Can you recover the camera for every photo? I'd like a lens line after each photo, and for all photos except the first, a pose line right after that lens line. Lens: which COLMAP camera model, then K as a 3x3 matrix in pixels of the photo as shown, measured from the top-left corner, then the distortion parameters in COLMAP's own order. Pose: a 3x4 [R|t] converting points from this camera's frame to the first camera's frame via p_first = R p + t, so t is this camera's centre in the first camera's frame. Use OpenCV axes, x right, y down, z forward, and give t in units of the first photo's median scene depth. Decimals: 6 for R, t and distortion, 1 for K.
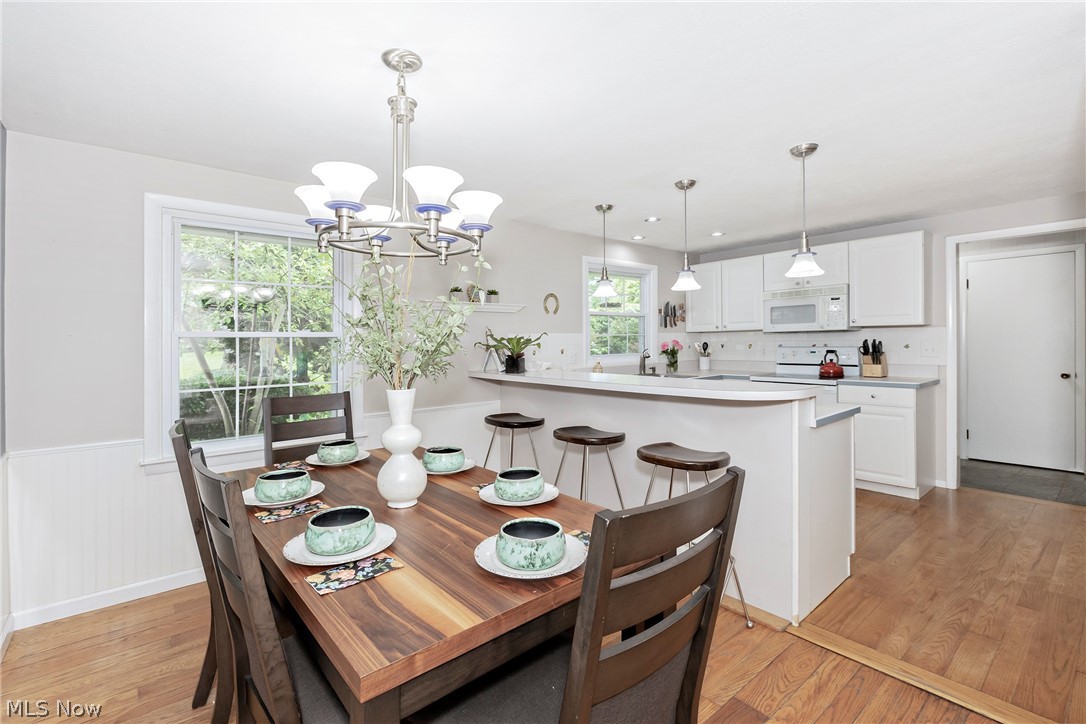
lens RADIAL K [[497.2, 0, 507.1], [0, 497.2, 347.6], [0, 0, 1]] dist [-0.002274, -0.000331]
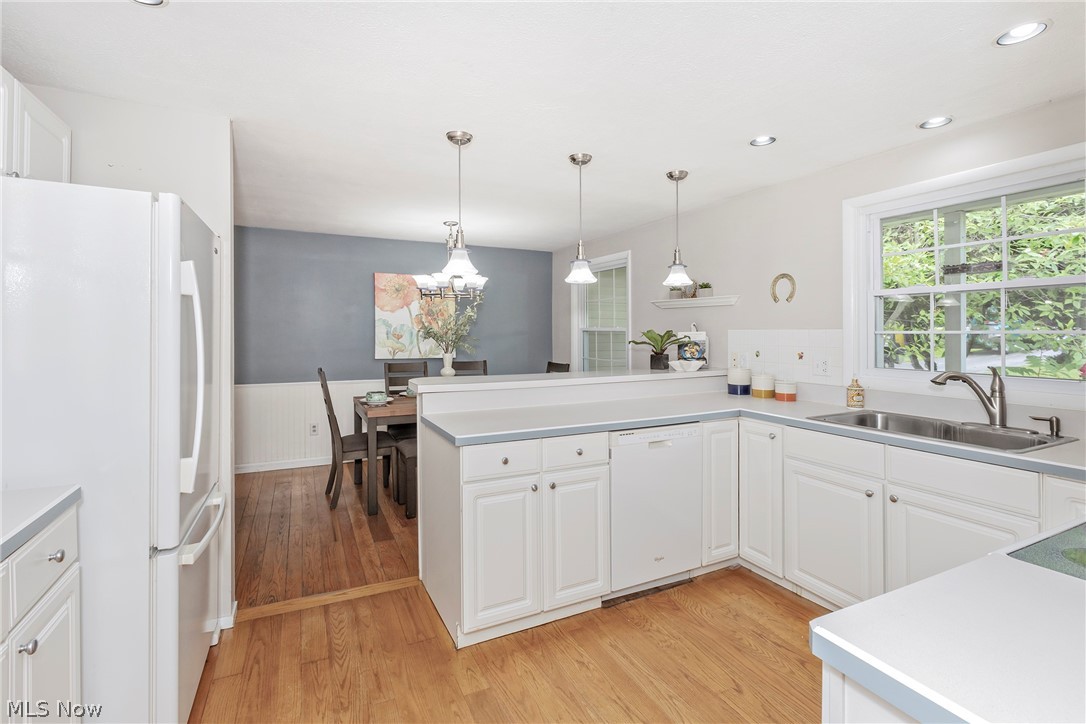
lens RADIAL K [[494.2, 0, 522.0], [0, 494.2, 361.2], [0, 0, 1]] dist [0.002312, 0.000434]
pose [[-0.239896, 0.075962, -0.967822, 0.865715], [-0.007852, 0.996750, 0.080179, -0.036200], [0.970767, 0.026834, -0.238520, 0.792794]]
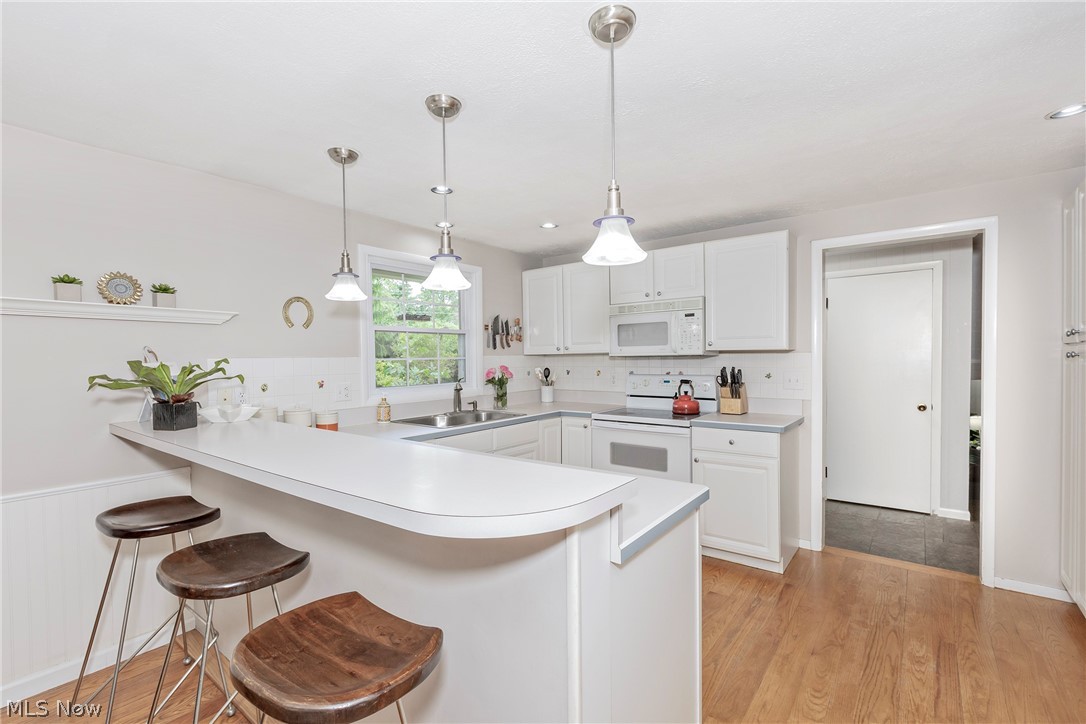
lens RADIAL K [[494.2, 0, 522.0], [0, 494.2, 361.2], [0, 0, 1]] dist [0.002312, 0.000434]
pose [[0.974807, 0.004011, 0.223015, 0.226961], [-0.002653, 0.999976, -0.006388, -0.019878], [-0.223035, 0.005635, 0.974794, 0.295498]]
